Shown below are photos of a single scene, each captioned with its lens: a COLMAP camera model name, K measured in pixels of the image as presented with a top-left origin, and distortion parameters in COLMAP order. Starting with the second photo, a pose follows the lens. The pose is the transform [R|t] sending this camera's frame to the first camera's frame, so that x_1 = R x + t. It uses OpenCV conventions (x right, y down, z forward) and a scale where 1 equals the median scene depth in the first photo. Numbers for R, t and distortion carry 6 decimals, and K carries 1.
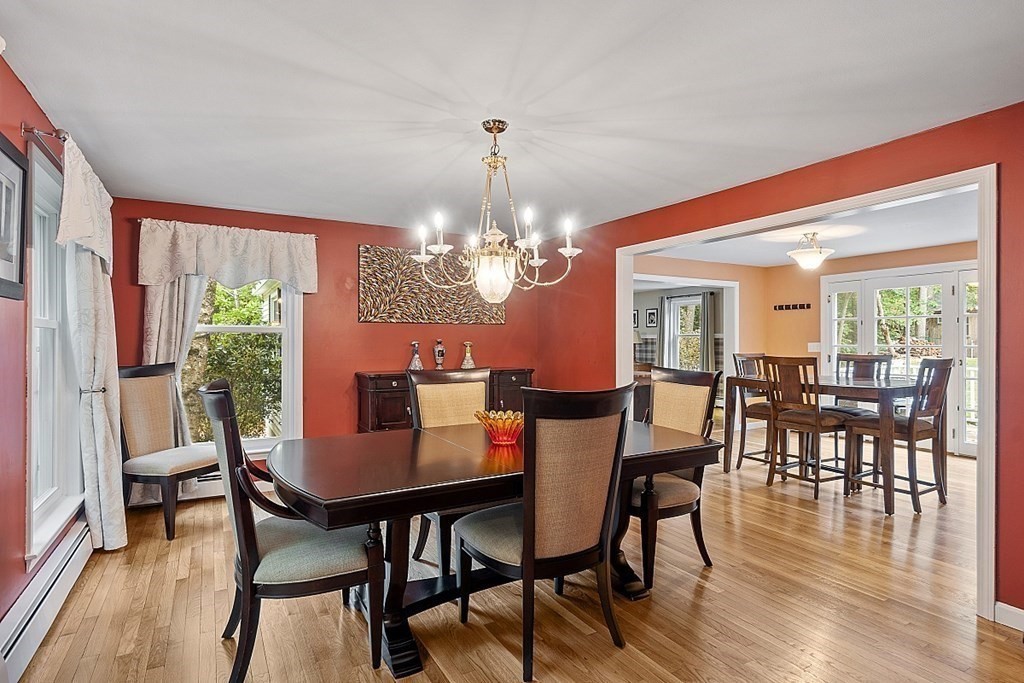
lens RADIAL K [[514.2, 0, 519.9], [0, 514.2, 340.7], [0, 0, 1]] dist [-0.003970, -0.000231]
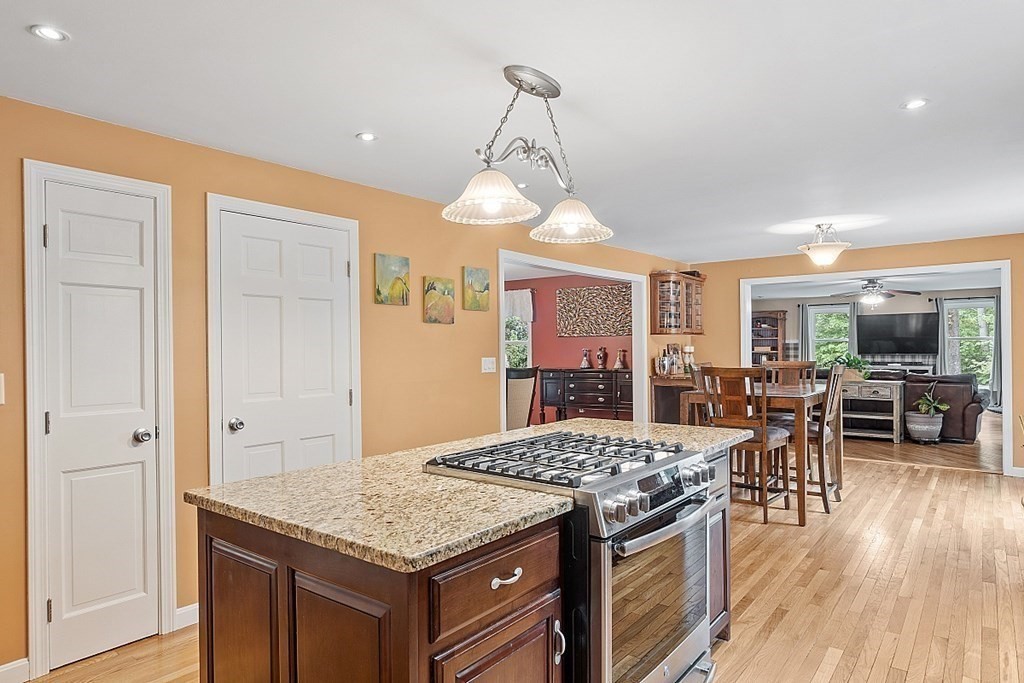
lens RADIAL K [[599.8, 0, 516.3], [0, 599.8, 337.4], [0, 0, 1]] dist [0.005465, -0.000202]
pose [[0.368765, -0.013352, -0.929427, 1.366700], [0.008336, 0.999904, -0.011057, -0.014648], [0.929485, -0.003670, 0.368840, 0.173649]]
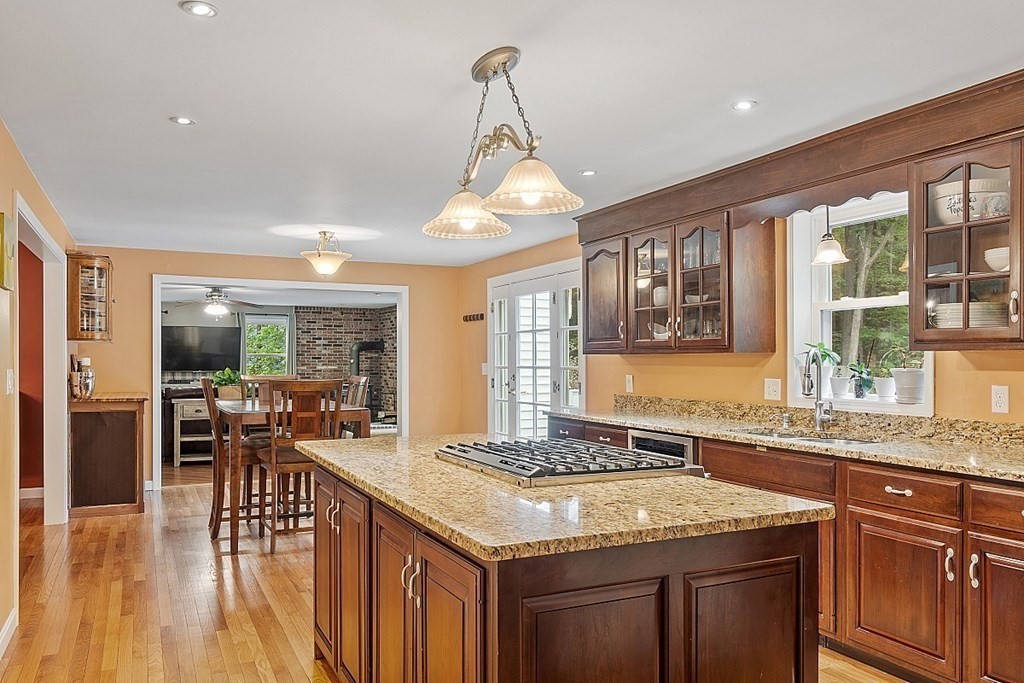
lens RADIAL K [[749.5, 0, 506.6], [0, 749.5, 352.3], [0, 0, 1]] dist [0.009178, 0.001005]
pose [[0.995070, 0.005197, -0.099040, 1.025100], [-0.006285, 0.999923, -0.010670, -0.005875], [0.098977, 0.011240, 0.995026, -0.157442]]
